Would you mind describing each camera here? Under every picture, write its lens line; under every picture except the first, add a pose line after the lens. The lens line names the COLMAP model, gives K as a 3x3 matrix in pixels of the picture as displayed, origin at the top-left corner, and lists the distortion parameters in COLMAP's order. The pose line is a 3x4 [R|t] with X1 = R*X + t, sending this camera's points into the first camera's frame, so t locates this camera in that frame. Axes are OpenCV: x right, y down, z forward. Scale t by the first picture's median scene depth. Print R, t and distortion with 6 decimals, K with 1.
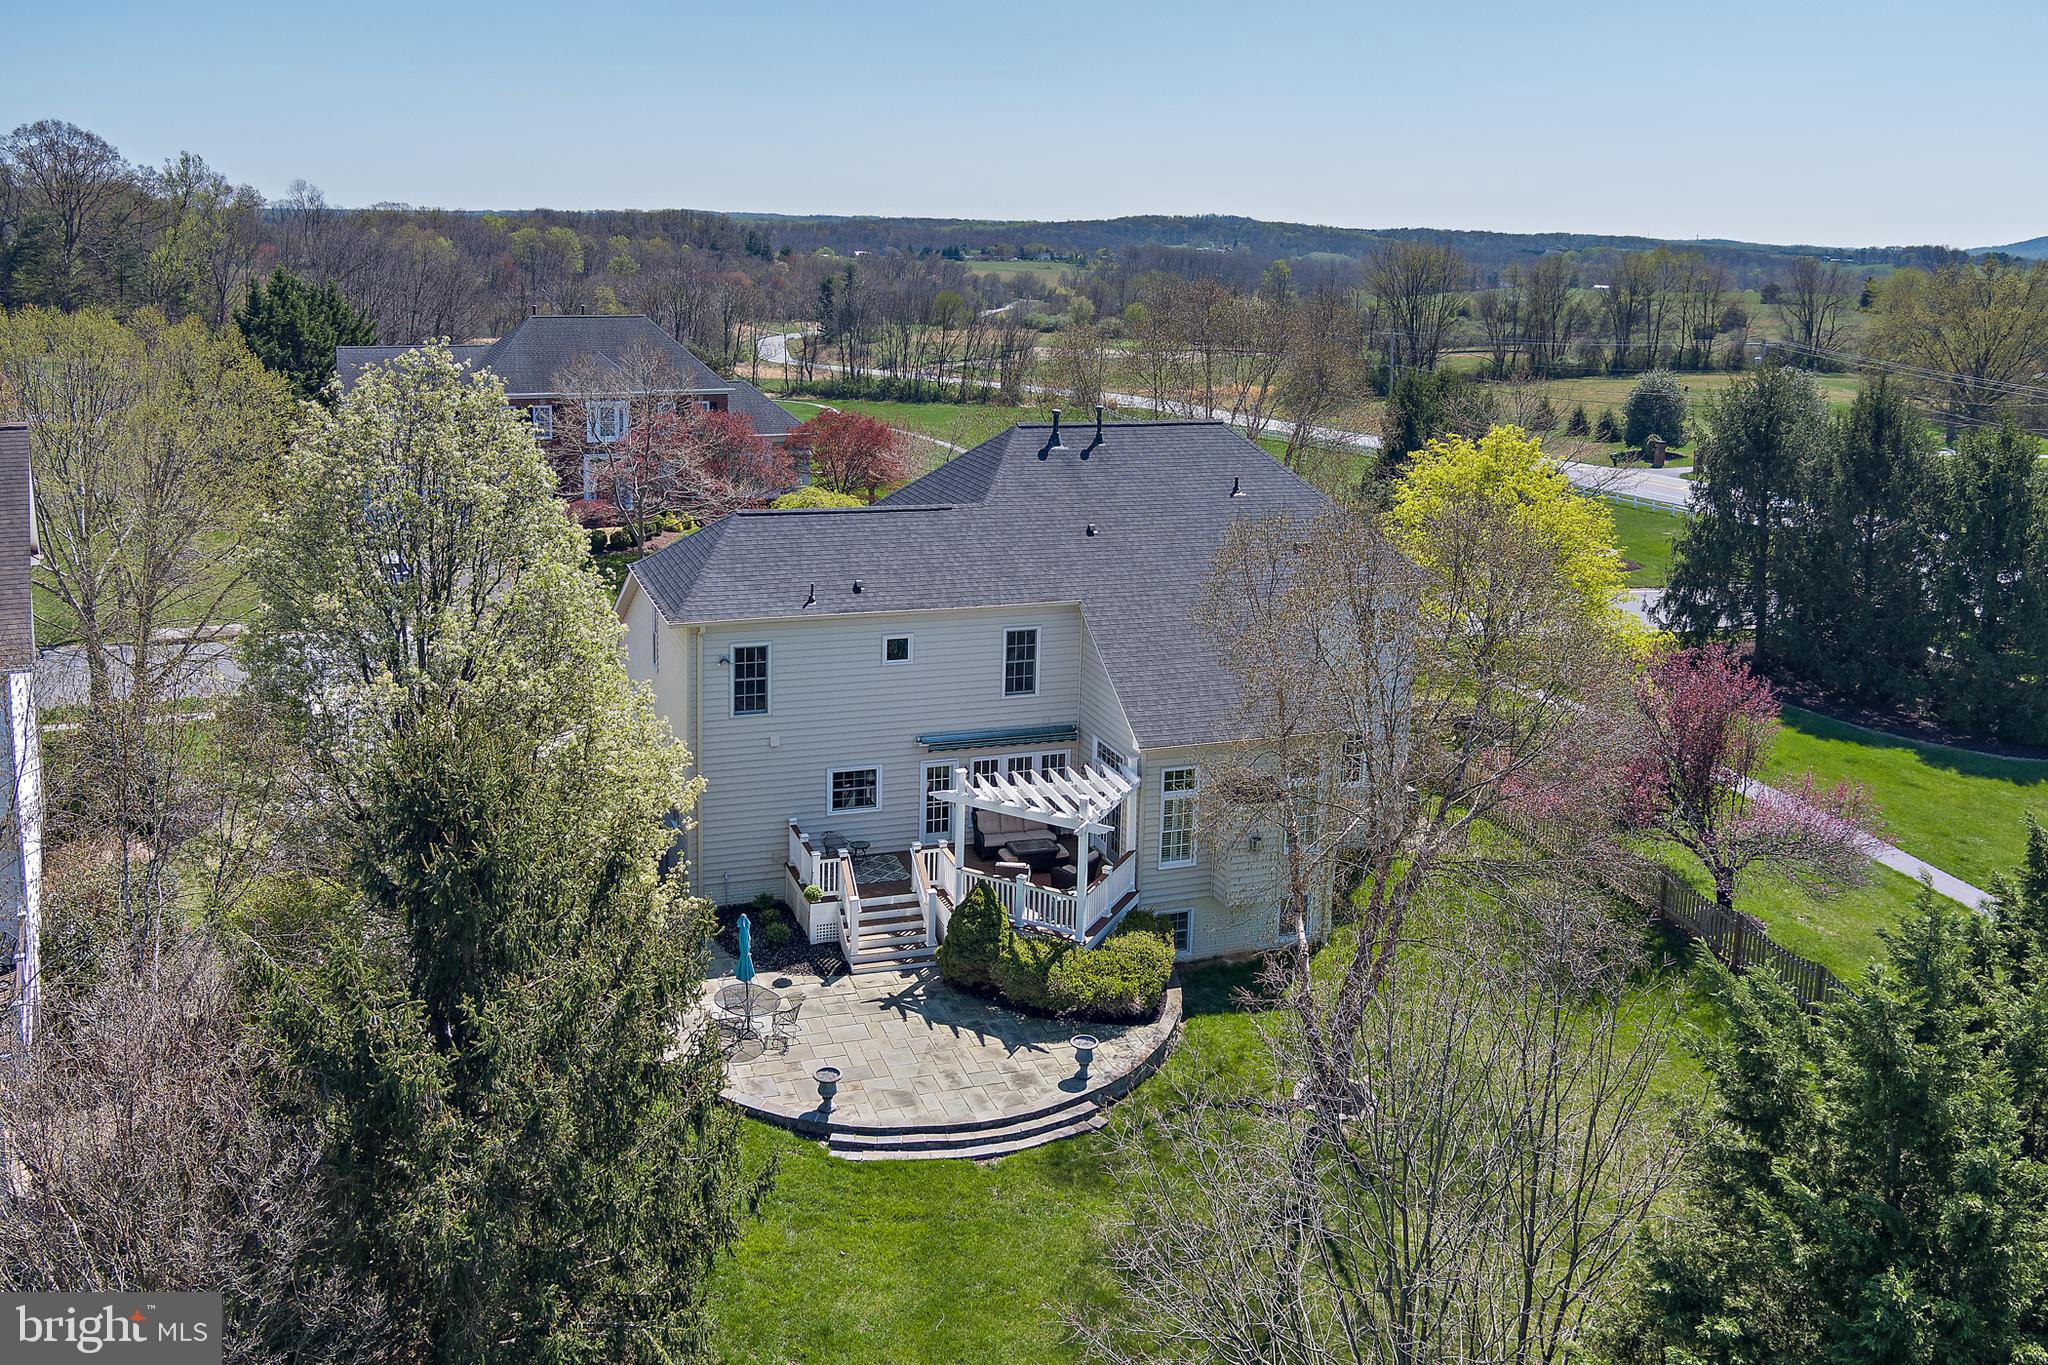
lens RADIAL K [[1709.5, 0, 1021.2], [0, 1709.5, 585.7], [0, 0, 1]] dist [-0.064300, -0.014445]
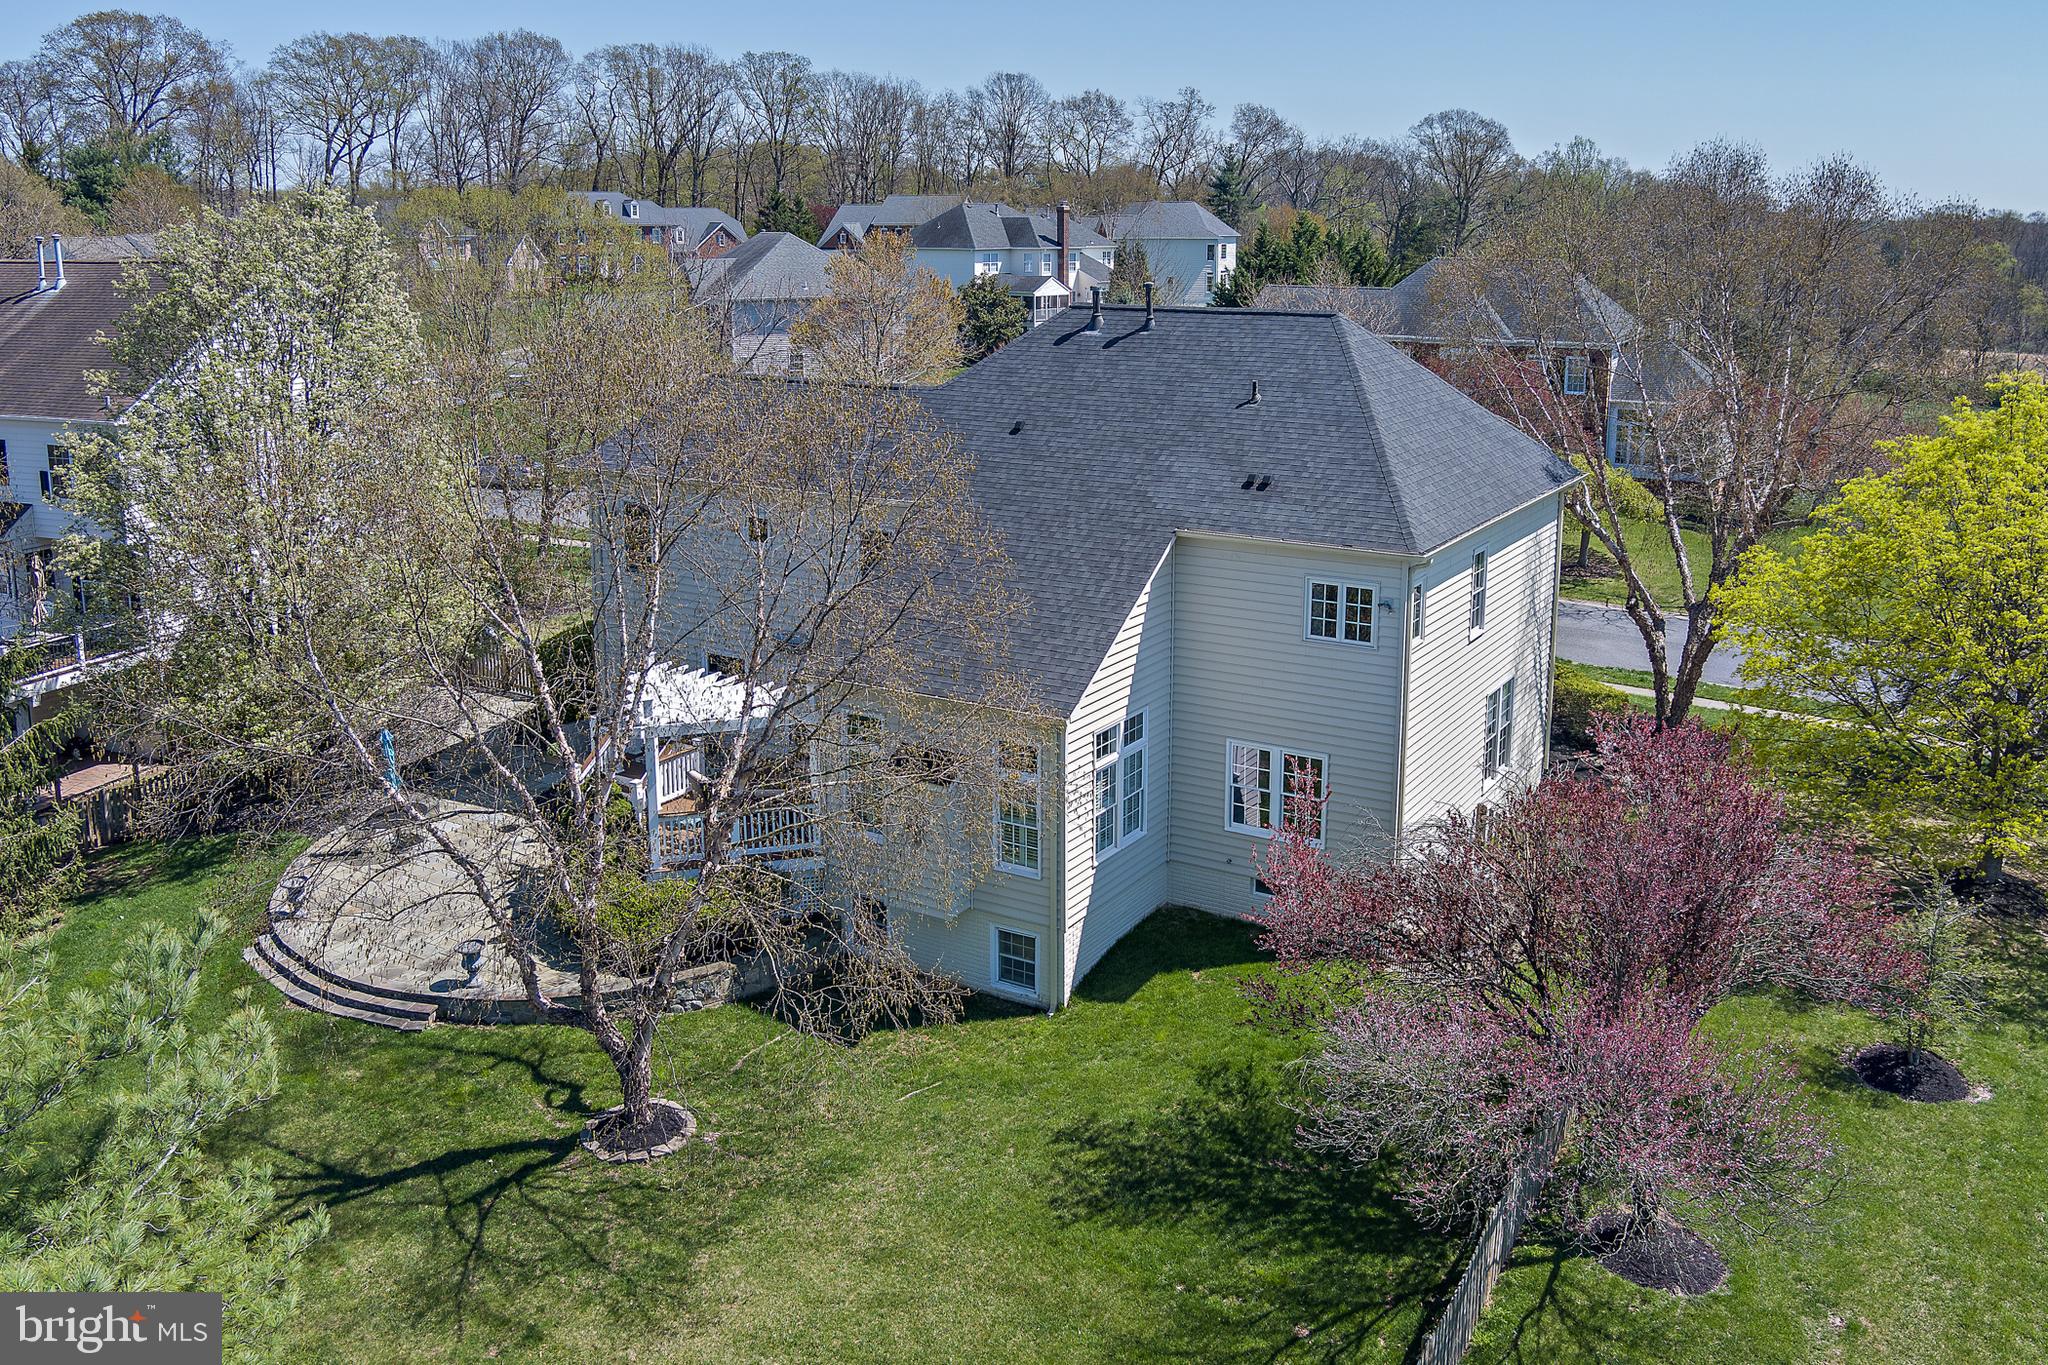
lens RADIAL K [[1706.2, 0, 952.8], [0, 1706.2, 635.5], [0, 0, 1]] dist [-0.074272, -0.004607]
pose [[0.614084, 0.165573, -0.771678, 0.767739], [-0.146249, 0.984686, 0.094895, -0.009895], [0.775572, 0.054584, 0.628895, 0.575374]]
